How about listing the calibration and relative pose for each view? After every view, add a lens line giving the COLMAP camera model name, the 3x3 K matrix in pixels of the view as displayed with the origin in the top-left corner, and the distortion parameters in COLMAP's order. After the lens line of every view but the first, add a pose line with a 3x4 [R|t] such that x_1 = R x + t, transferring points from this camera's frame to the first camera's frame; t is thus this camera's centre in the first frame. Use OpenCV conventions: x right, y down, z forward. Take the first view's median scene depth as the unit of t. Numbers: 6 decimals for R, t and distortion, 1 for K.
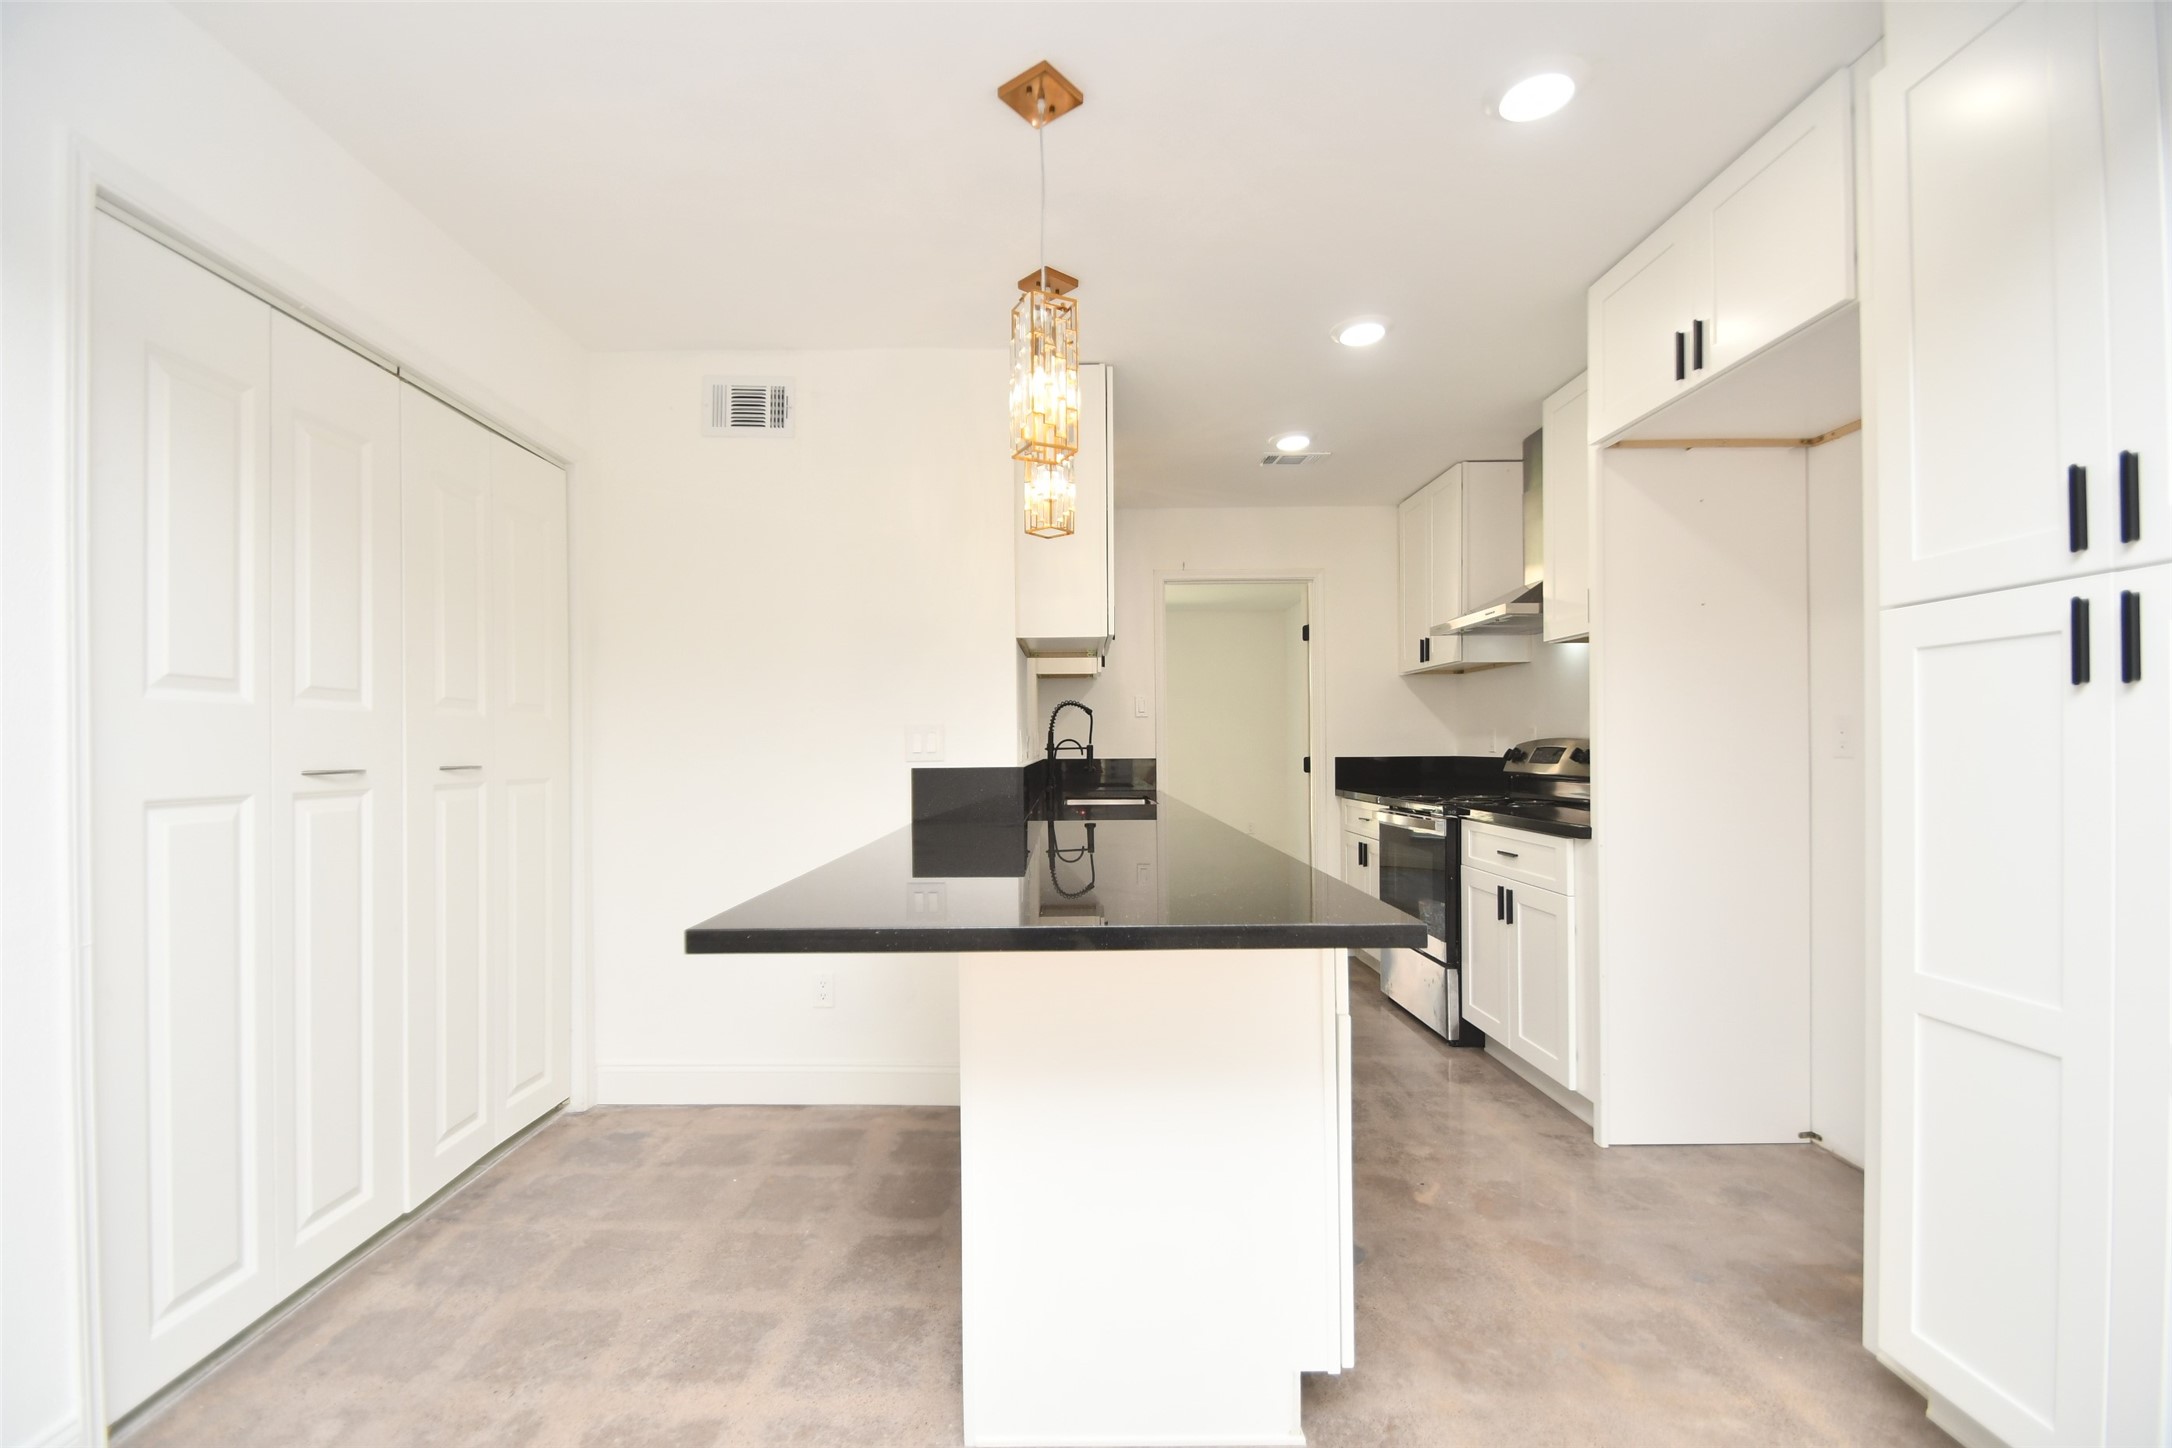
lens RADIAL K [[947.4, 0, 1049.9], [0, 947.4, 748.1], [0, 0, 1]] dist [0.018773, -0.017712]
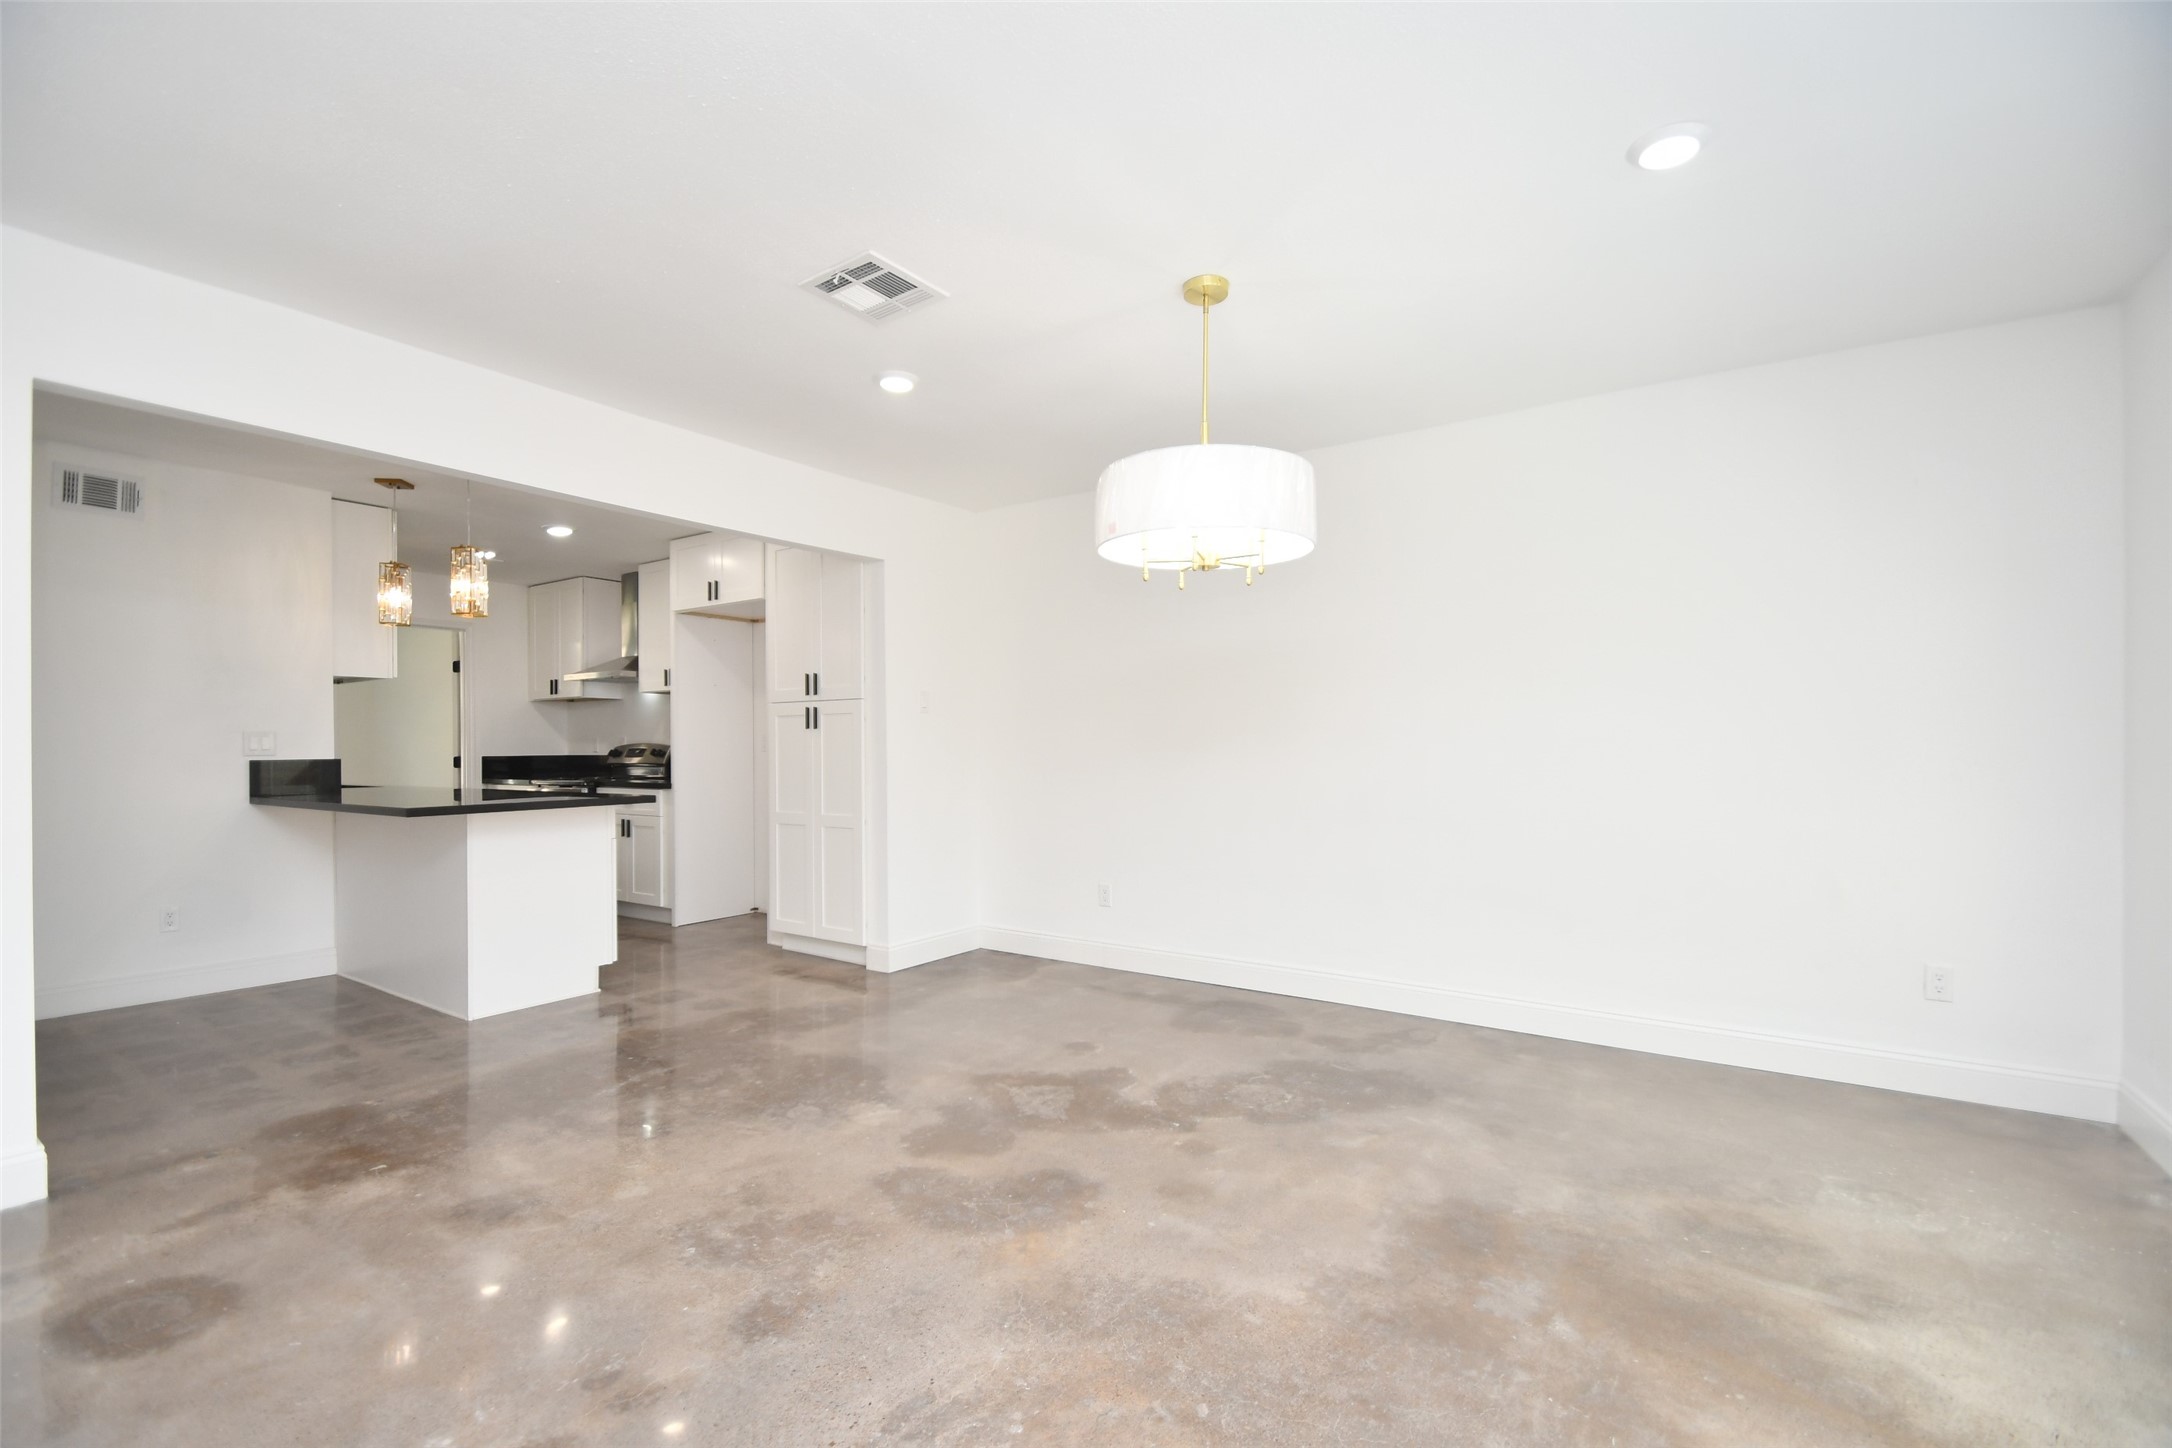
lens RADIAL K [[947.7, 0, 1060.6], [0, 947.7, 743.0], [0, 0, 1]] dist [0.017605, -0.018373]
pose [[0.562515, 0.007739, 0.826751, -0.573712], [0.004631, 0.999911, -0.012511, 0.016695], [-0.826774, 0.010866, 0.562429, -0.758318]]
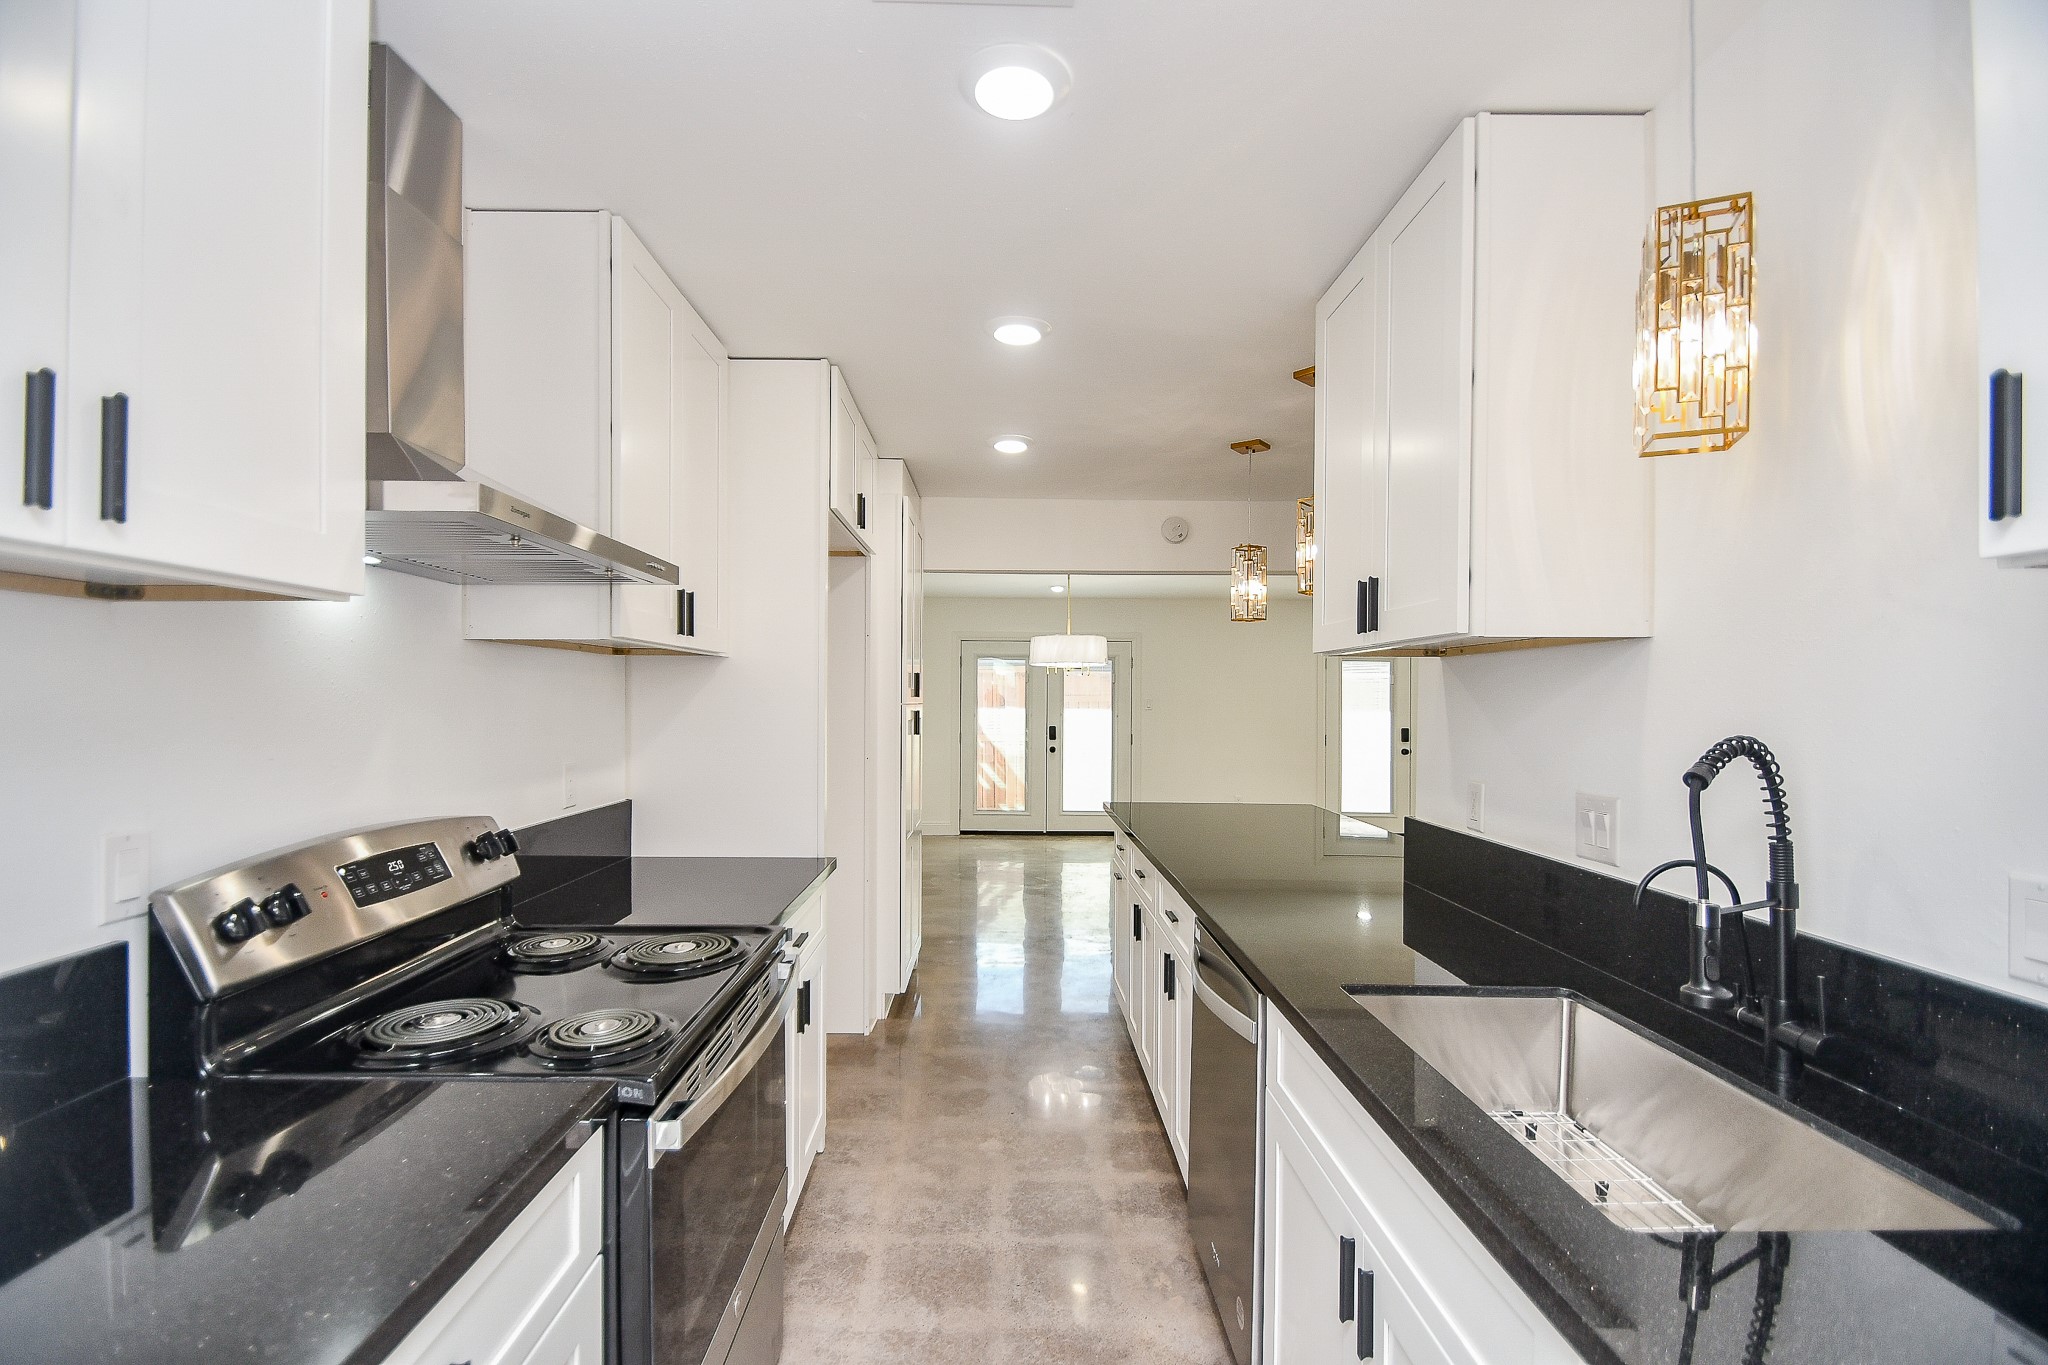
lens RADIAL K [[893.6, 0, 1000.0], [0, 893.6, 700.4], [0, 0, 1]] dist [0.017605, -0.018373]
pose [[-0.999897, 0.001639, -0.014257, 0.302631], [0.001498, 0.999950, 0.009912, -0.079412], [0.014273, 0.009890, -0.999849, 1.561880]]
